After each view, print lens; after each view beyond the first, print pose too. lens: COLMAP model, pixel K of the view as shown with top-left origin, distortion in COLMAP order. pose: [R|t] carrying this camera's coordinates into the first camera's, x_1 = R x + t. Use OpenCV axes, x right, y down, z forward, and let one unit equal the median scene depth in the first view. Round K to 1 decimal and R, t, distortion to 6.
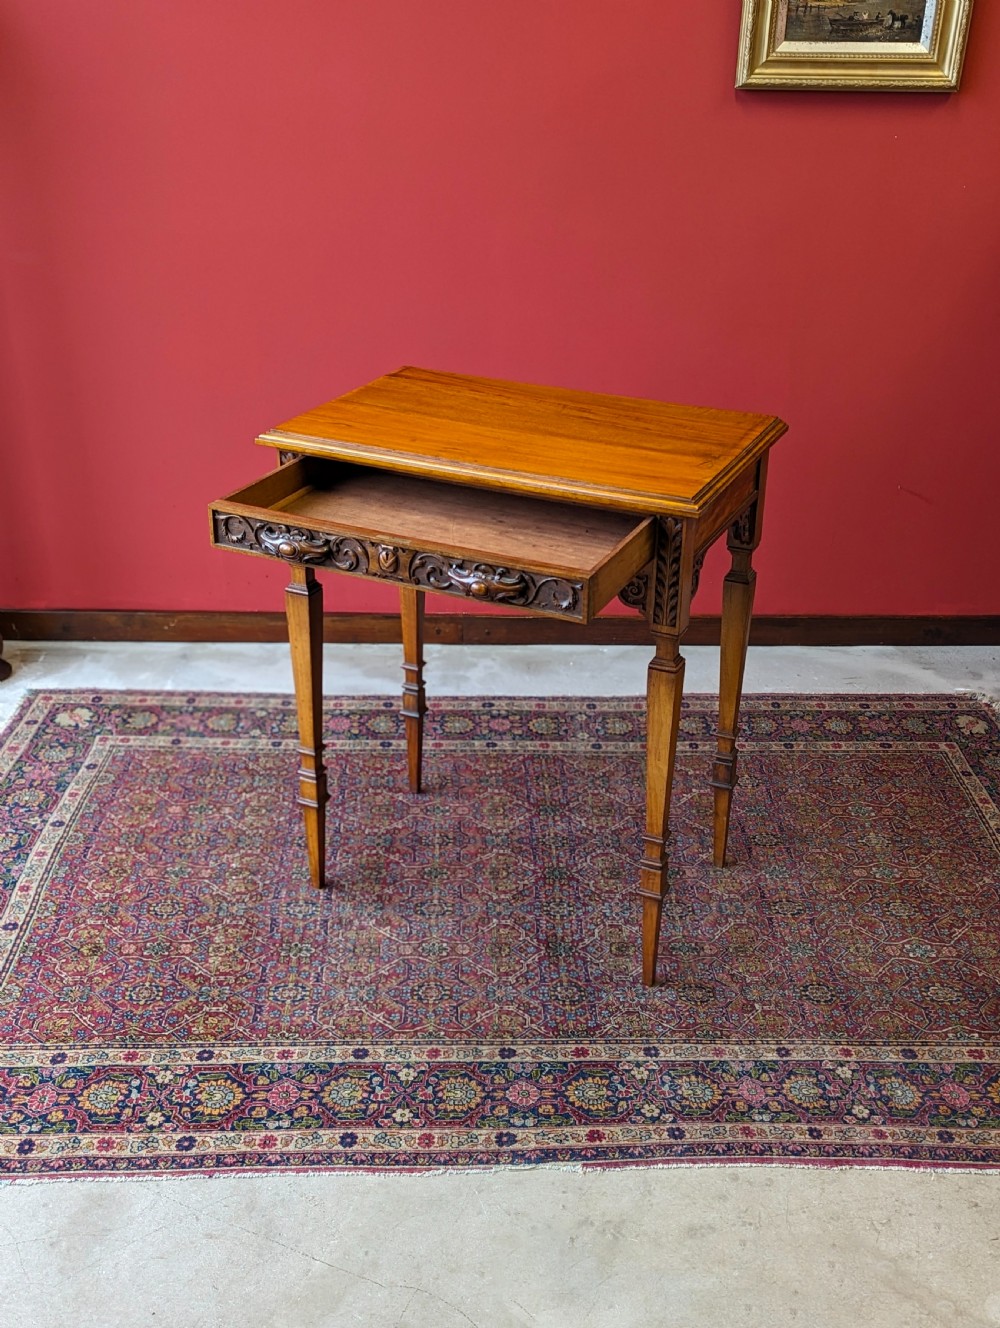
lens RADIAL K [[1365.4, 0, 500.0], [0, 1365.4, 664.0], [0, 0, 1]] dist [0.050922, -0.036632]
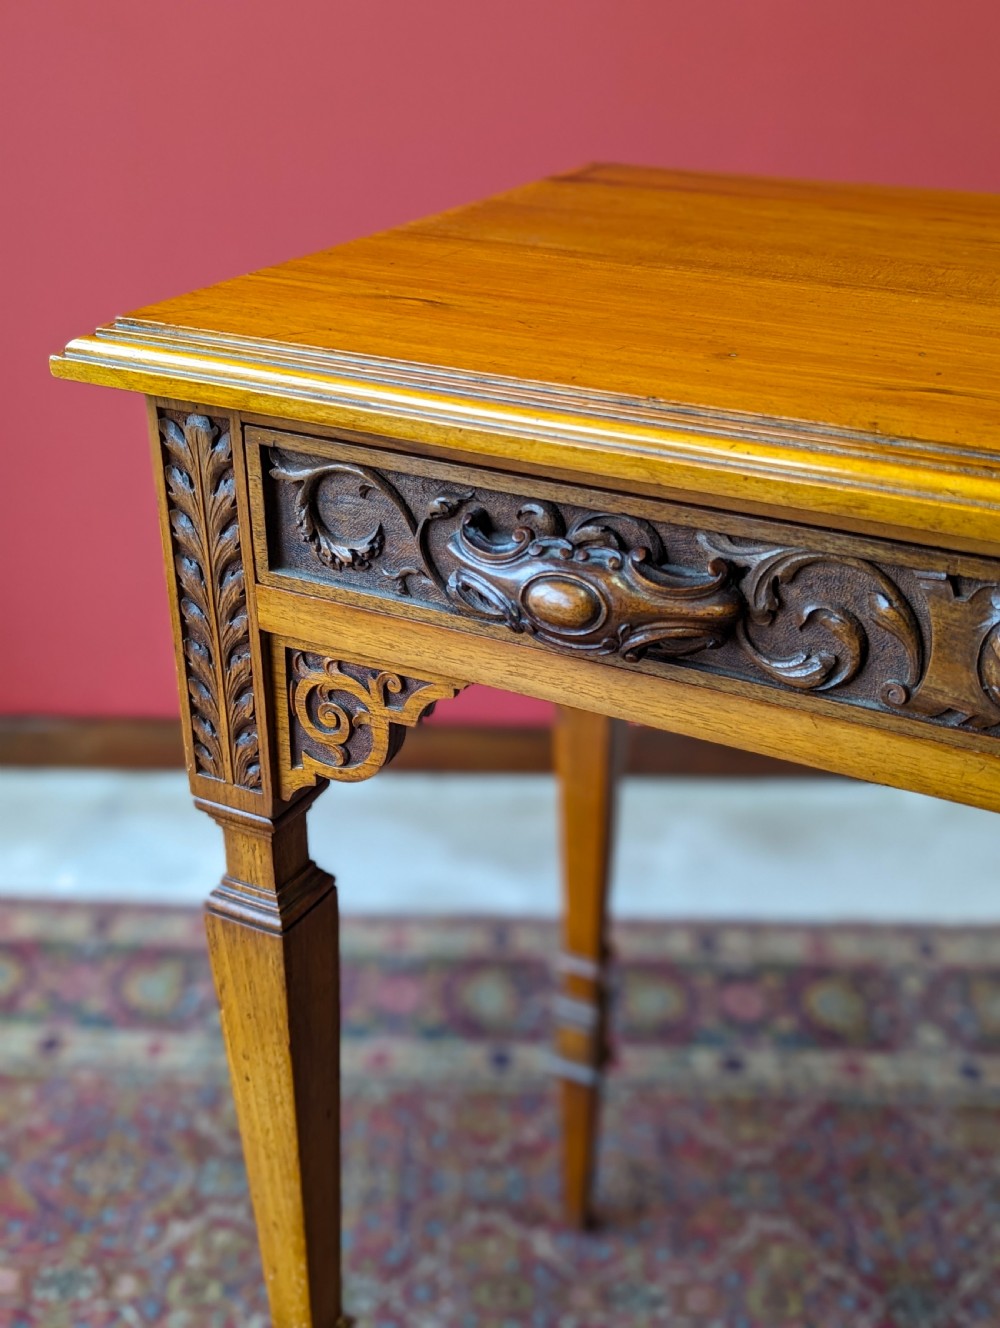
lens RADIAL K [[1412.3, 0, 503.0], [0, 1412.3, 661.5], [0, 0, 1]] dist [0.032948, 0.005435]
pose [[0.998851, 0.005158, -0.047637, -0.082527], [-0.004492, 0.999891, 0.014085, -0.109305], [0.047705, -0.013855, 0.998765, 0.716605]]
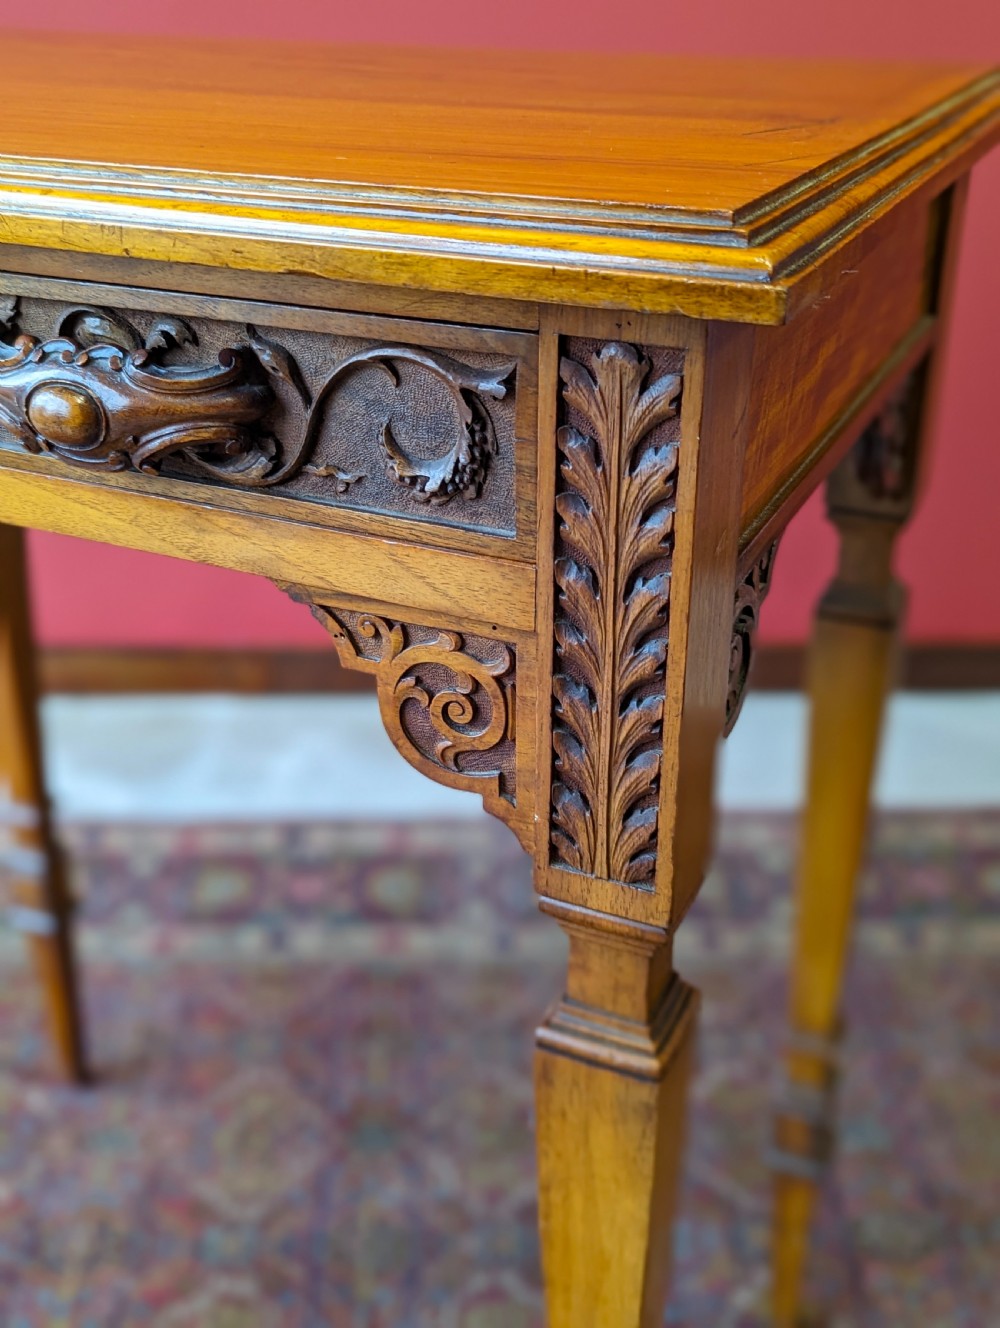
lens RADIAL K [[1431.4, 0, 493.0], [0, 1431.4, 640.4], [0, 0, 1]] dist [-0.003912, -0.022967]
pose [[0.999960, -0.008960, 0.000295, 0.092080], [0.008961, 0.999959, -0.001523, -0.057577], [-0.000281, 0.001525, 0.999999, 0.690532]]
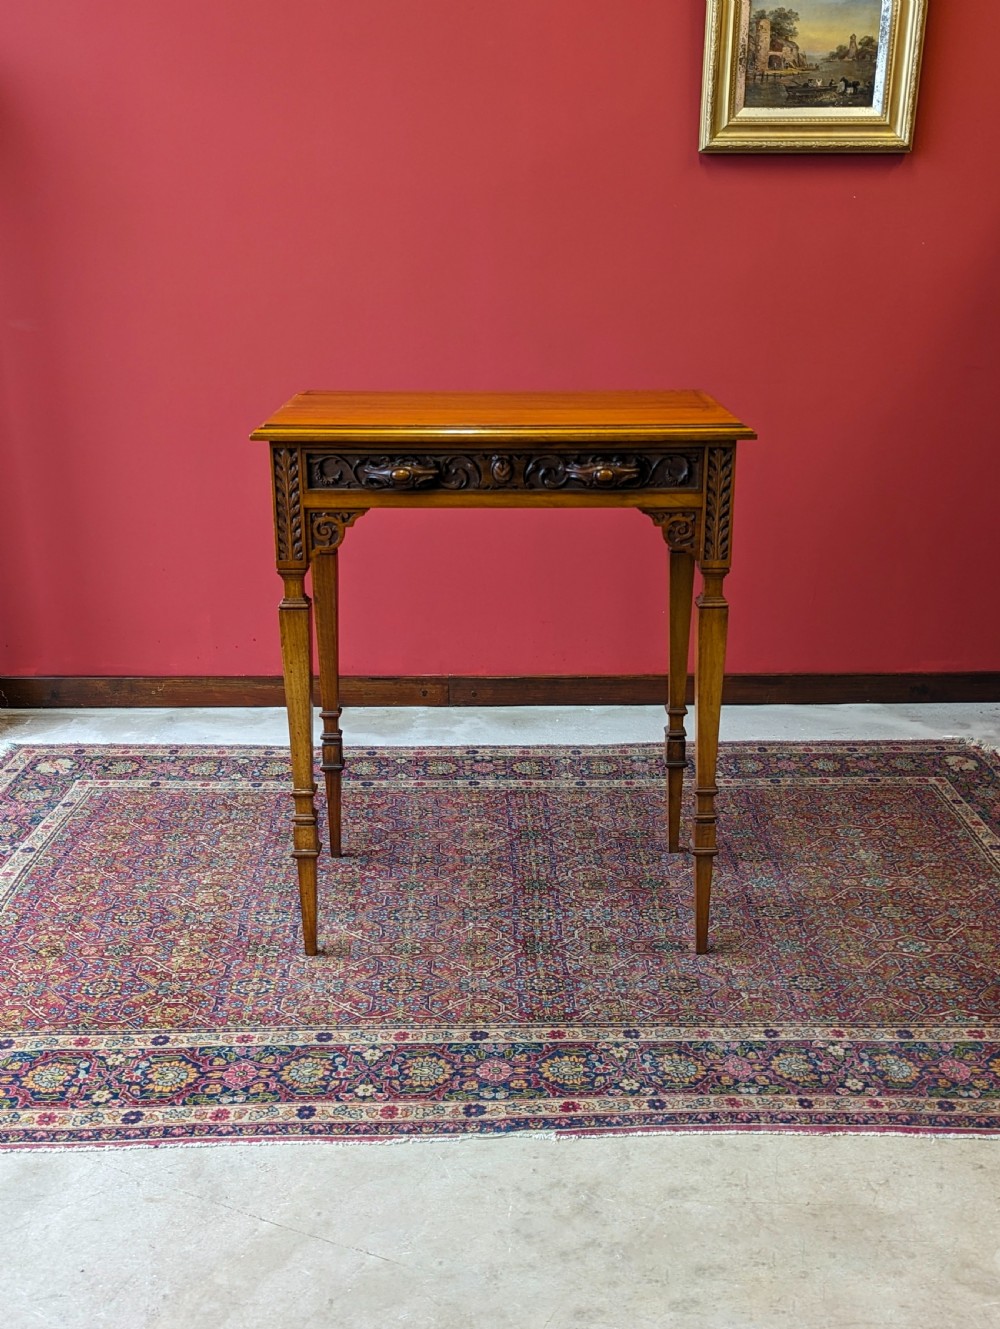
lens RADIAL K [[1327.6, 0, 497.8], [0, 1327.6, 678.9], [0, 0, 1]] dist [0.046330, -0.022829]
pose [[0.999885, -0.011912, -0.009427, 0.028287], [0.010501, 0.990425, -0.137655, 0.158197], [0.010977, 0.137540, 0.990435, 0.052434]]
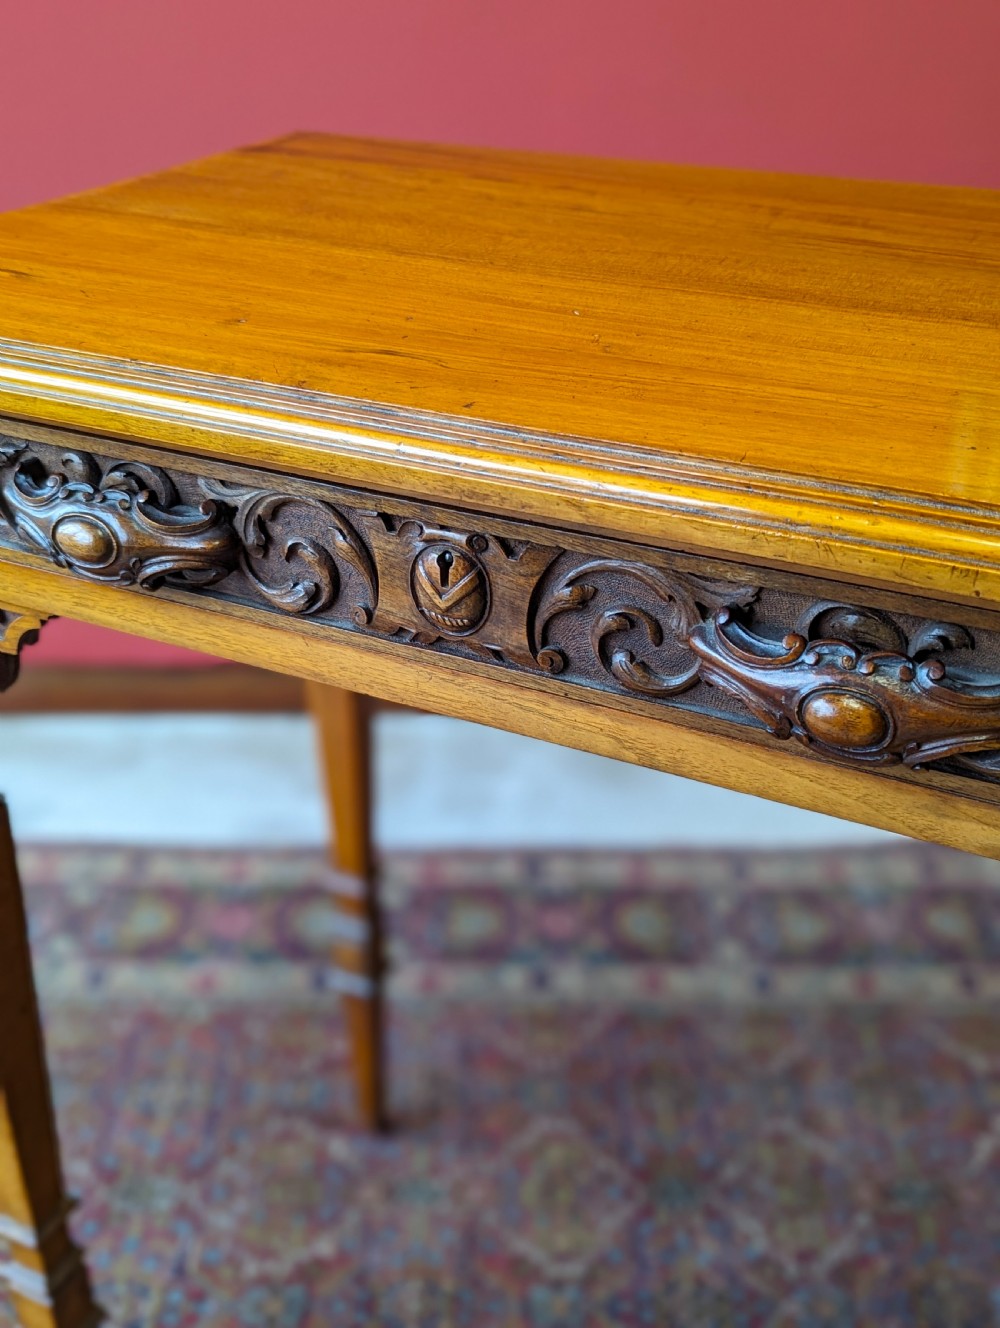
lens RADIAL K [[1416.1, 0, 502.0], [0, 1416.1, 641.0], [0, 0, 1]] dist [0.015361, -0.004647]
pose [[0.999465, -0.006576, -0.032035, -0.004544], [0.007780, 0.999263, 0.037585, -0.106468], [0.031764, -0.037814, 0.998780, 0.687975]]
